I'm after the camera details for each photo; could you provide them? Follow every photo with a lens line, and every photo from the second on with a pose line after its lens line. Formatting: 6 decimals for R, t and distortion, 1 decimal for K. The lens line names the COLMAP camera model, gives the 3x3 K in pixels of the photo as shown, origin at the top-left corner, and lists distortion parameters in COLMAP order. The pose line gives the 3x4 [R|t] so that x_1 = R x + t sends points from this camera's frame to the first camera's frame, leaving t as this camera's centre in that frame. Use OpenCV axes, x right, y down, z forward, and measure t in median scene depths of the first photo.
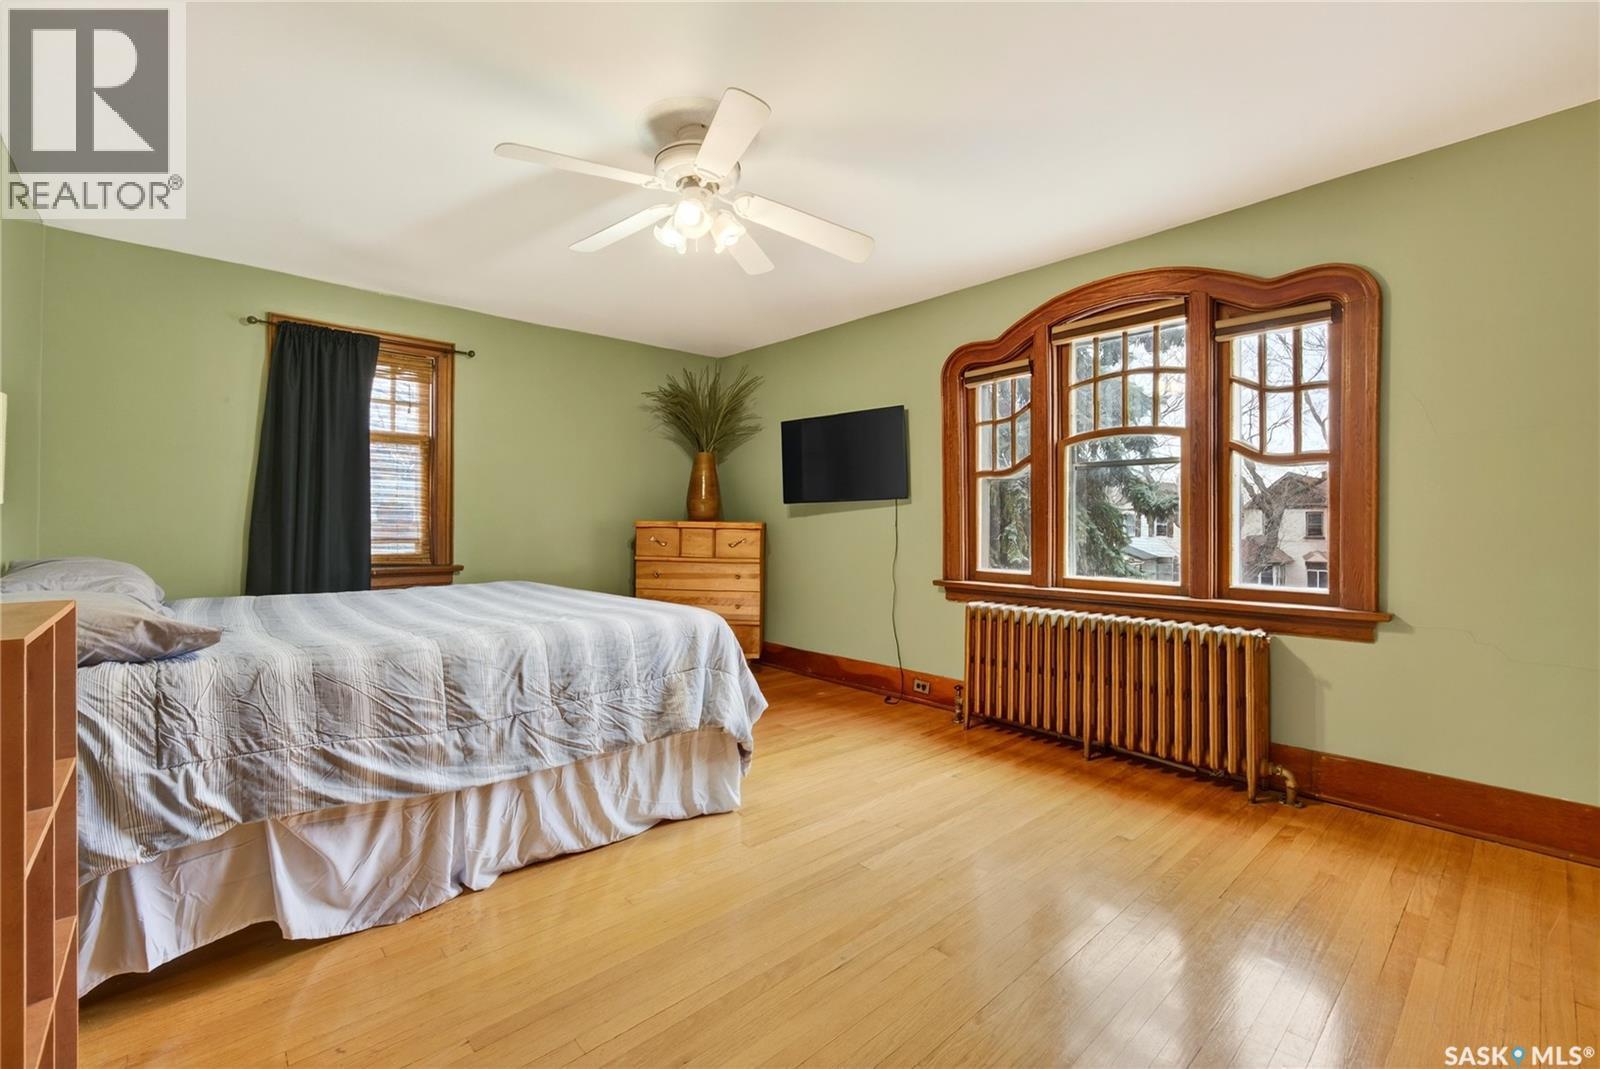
lens RADIAL K [[684.1, 0, 789.2], [0, 684.1, 526.3], [0, 0, 1]] dist [-0.000871, 0.000158]
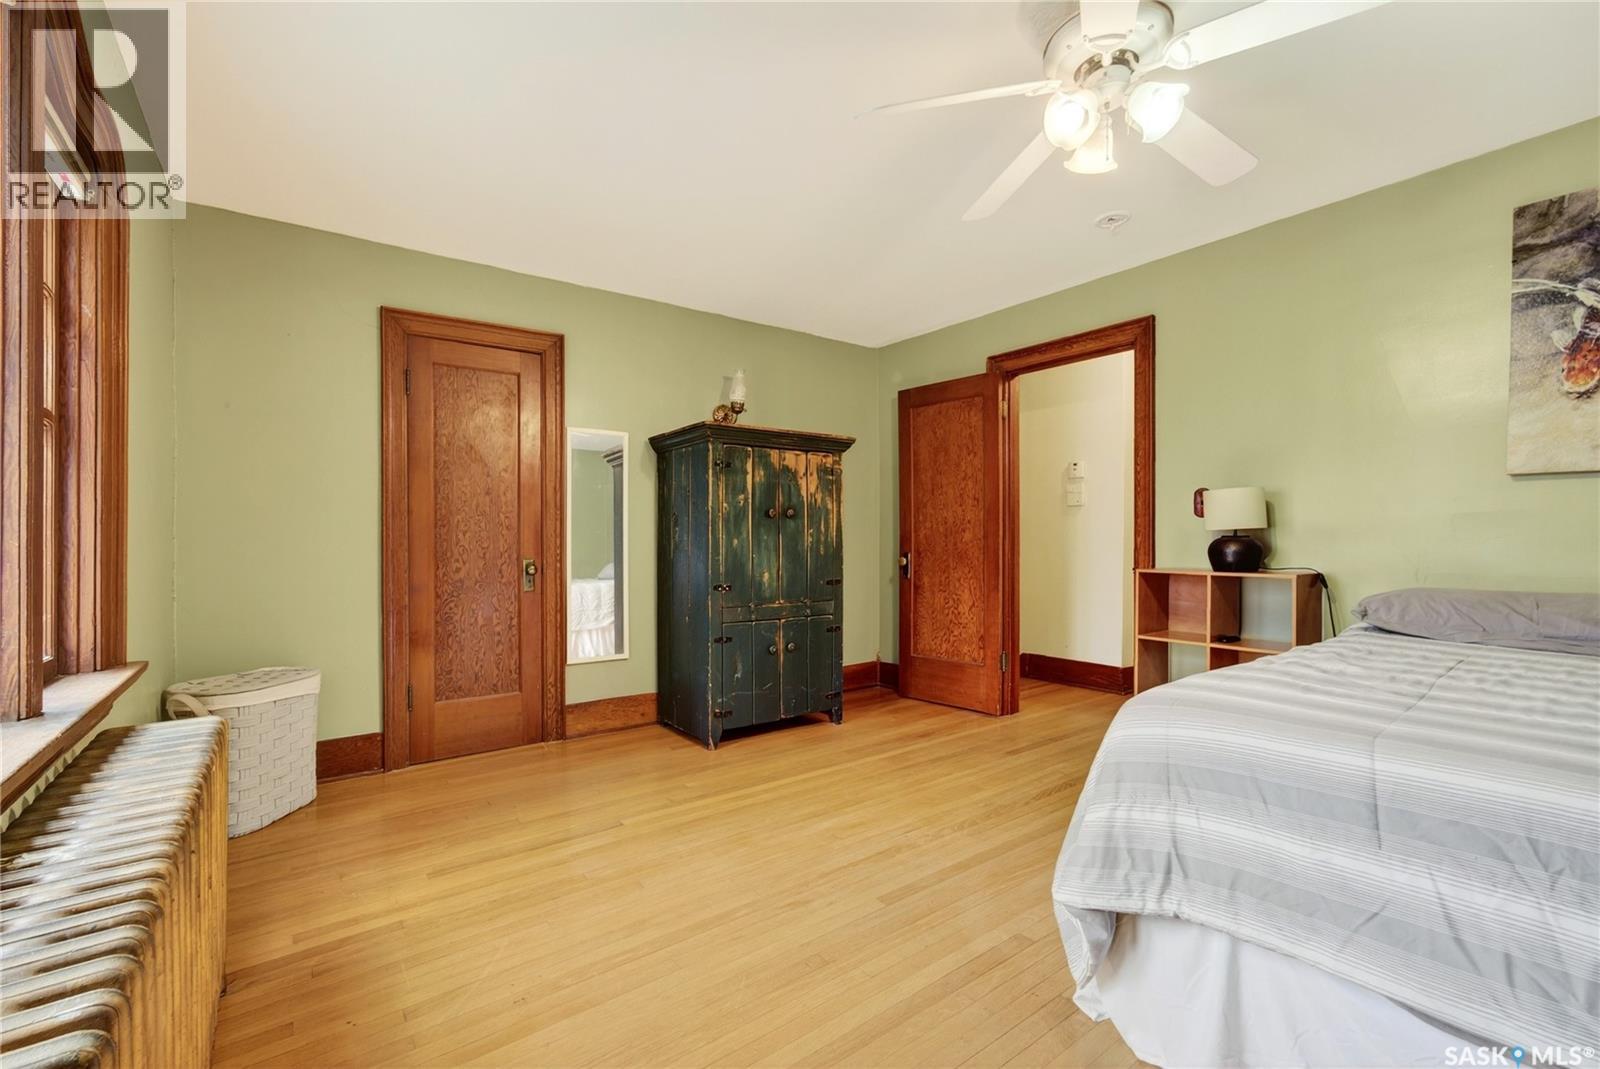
lens RADIAL K [[657.5, 0, 770.5], [0, 657.5, 540.8], [0, 0, 1]] dist [0.000605, 0.000211]
pose [[-0.994034, -0.002955, 0.109026, 0.133637], [-0.002732, 0.999994, 0.002197, -0.002154], [-0.109032, 0.001886, -0.994036, 1.585204]]
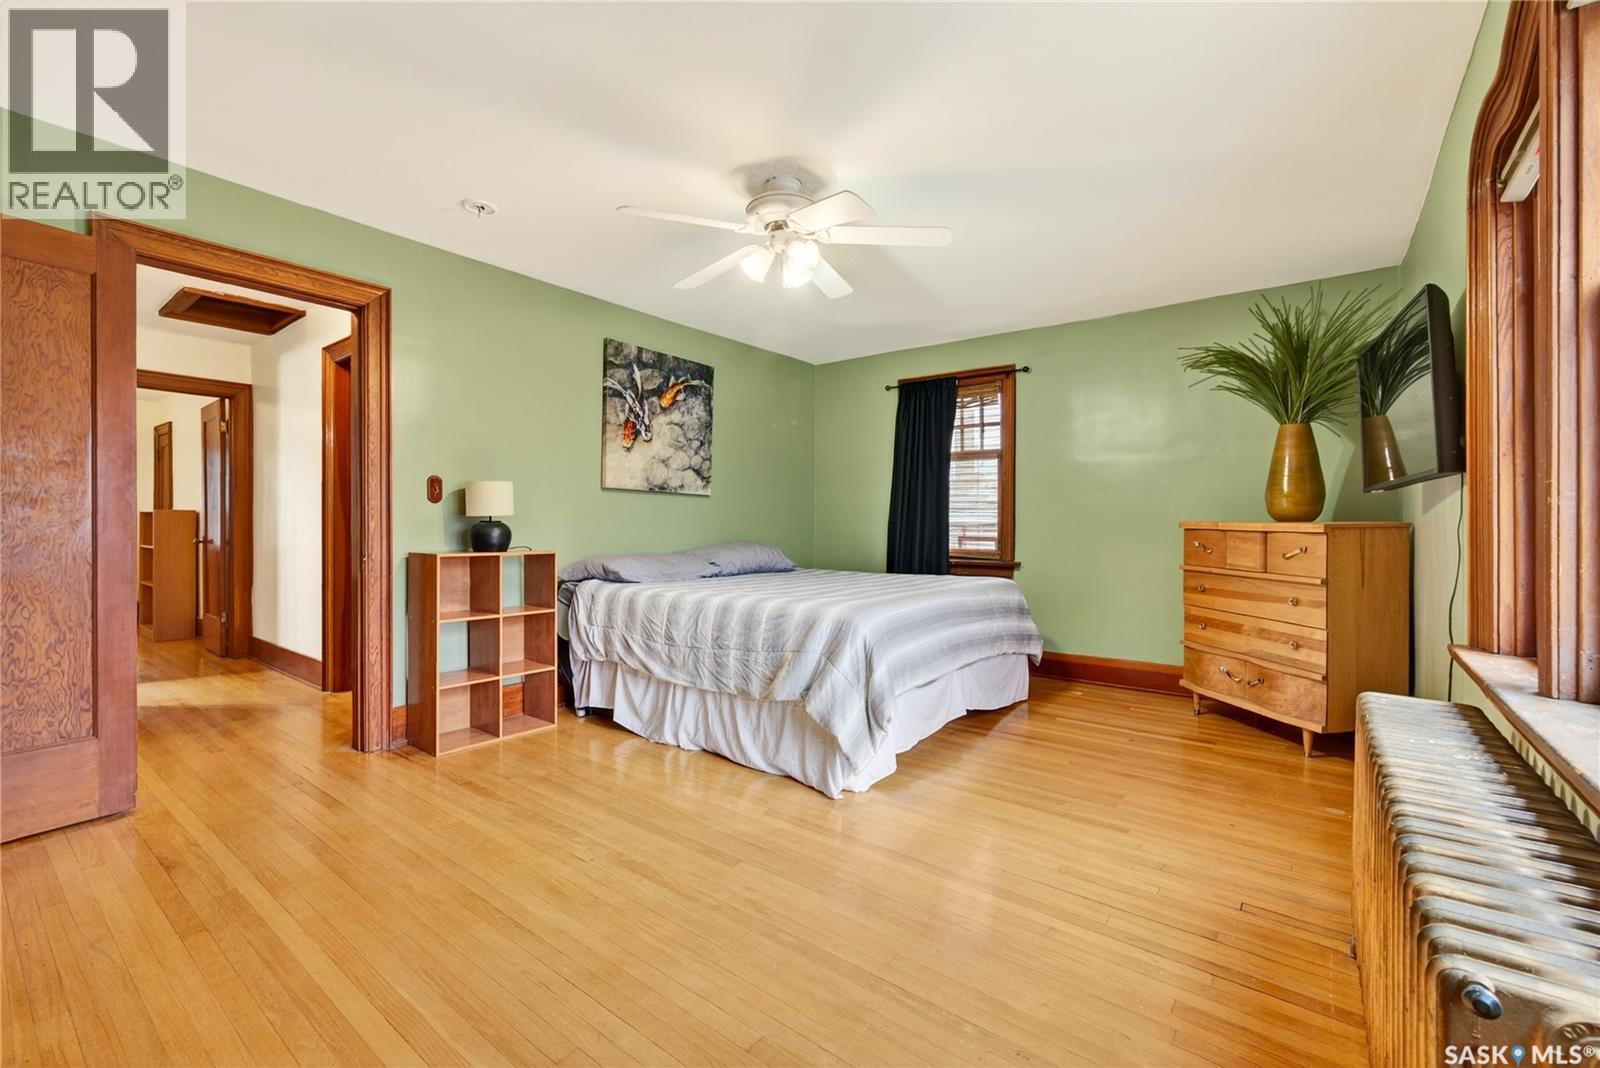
lens RADIAL K [[684.1, 0, 789.2], [0, 684.1, 525.8], [0, 0, 1]] dist [-0.000871, 0.000158]
pose [[0.167320, -0.001278, -0.985902, 0.921541], [-0.001248, 0.999998, -0.001508, 0.000337], [0.985902, 0.001483, 0.167318, 0.748279]]
